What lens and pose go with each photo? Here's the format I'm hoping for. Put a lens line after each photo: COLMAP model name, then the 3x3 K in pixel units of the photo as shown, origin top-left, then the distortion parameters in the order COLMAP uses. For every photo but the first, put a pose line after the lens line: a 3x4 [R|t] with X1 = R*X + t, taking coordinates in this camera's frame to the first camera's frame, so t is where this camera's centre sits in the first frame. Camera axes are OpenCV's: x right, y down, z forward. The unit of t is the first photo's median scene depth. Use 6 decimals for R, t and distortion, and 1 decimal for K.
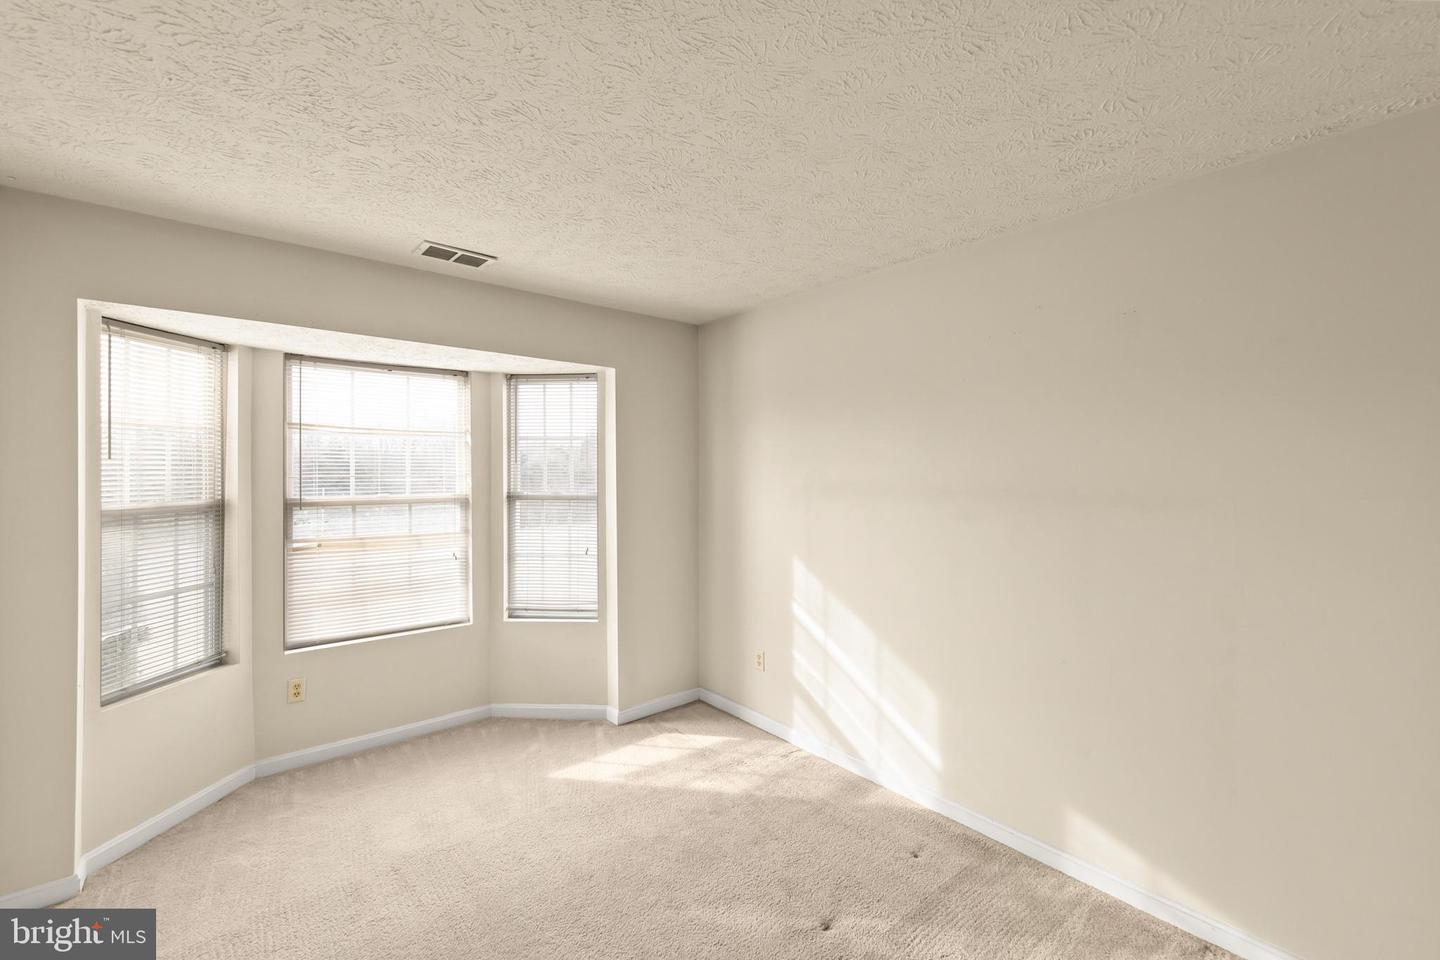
lens RADIAL K [[605.9, 0, 717.7], [0, 605.9, 471.5], [0, 0, 1]] dist [0.000314, -0.000545]
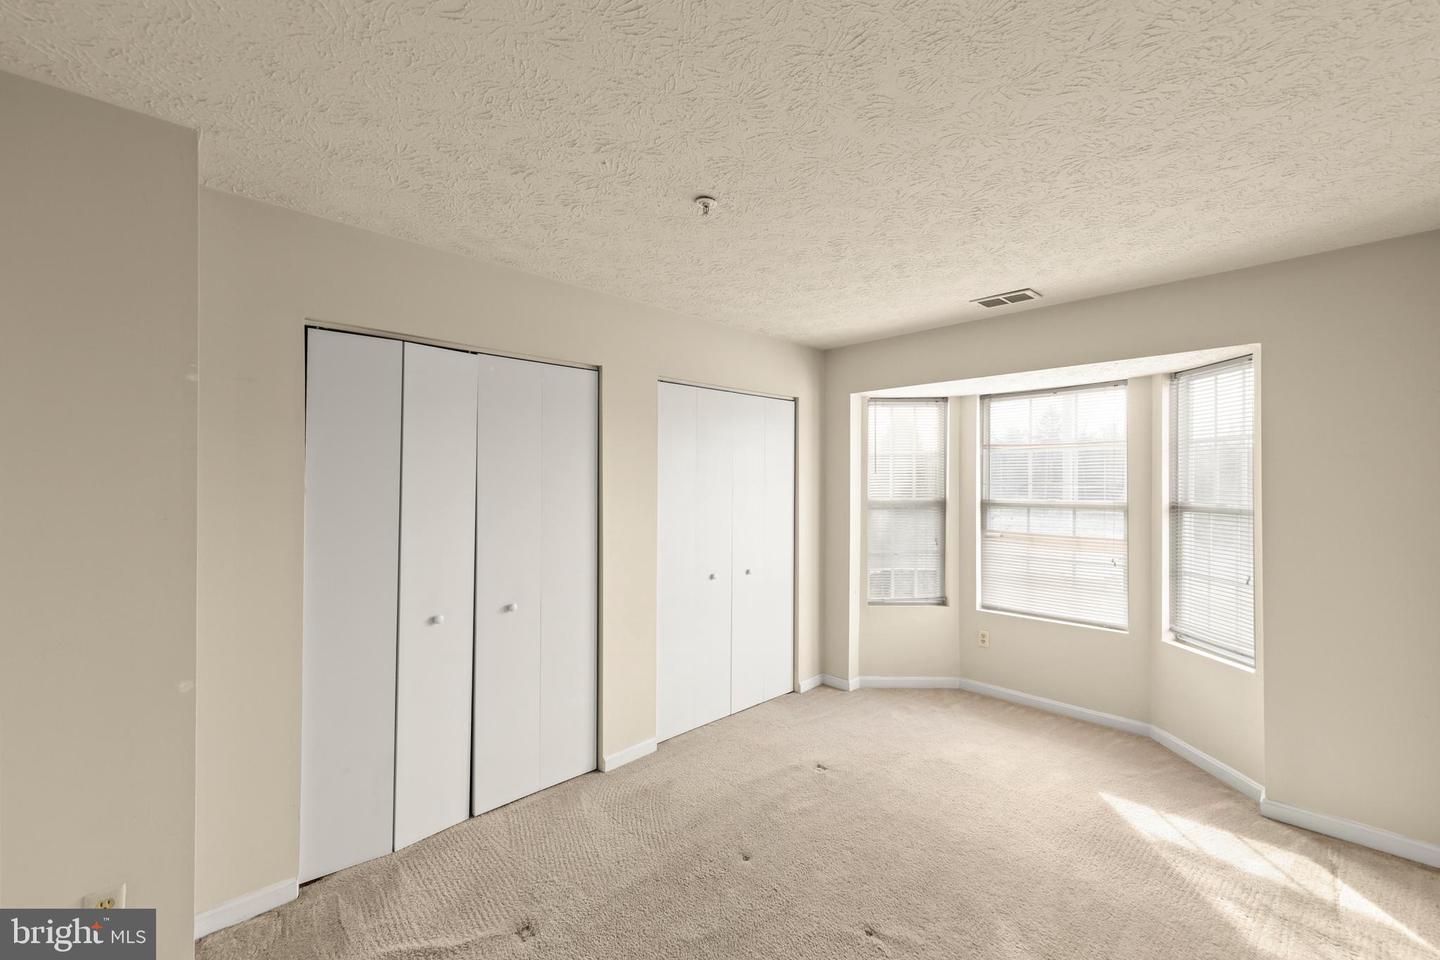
lens RADIAL K [[577.7, 0, 715.4], [0, 577.7, 479.3], [0, 0, 1]] dist [-0.000143, -0.000077]
pose [[0.055157, -0.003266, -0.998472, 0.559848], [0.002159, 0.999993, -0.003151, 0.001263], [0.998475, -0.001981, 0.055163, 0.304881]]
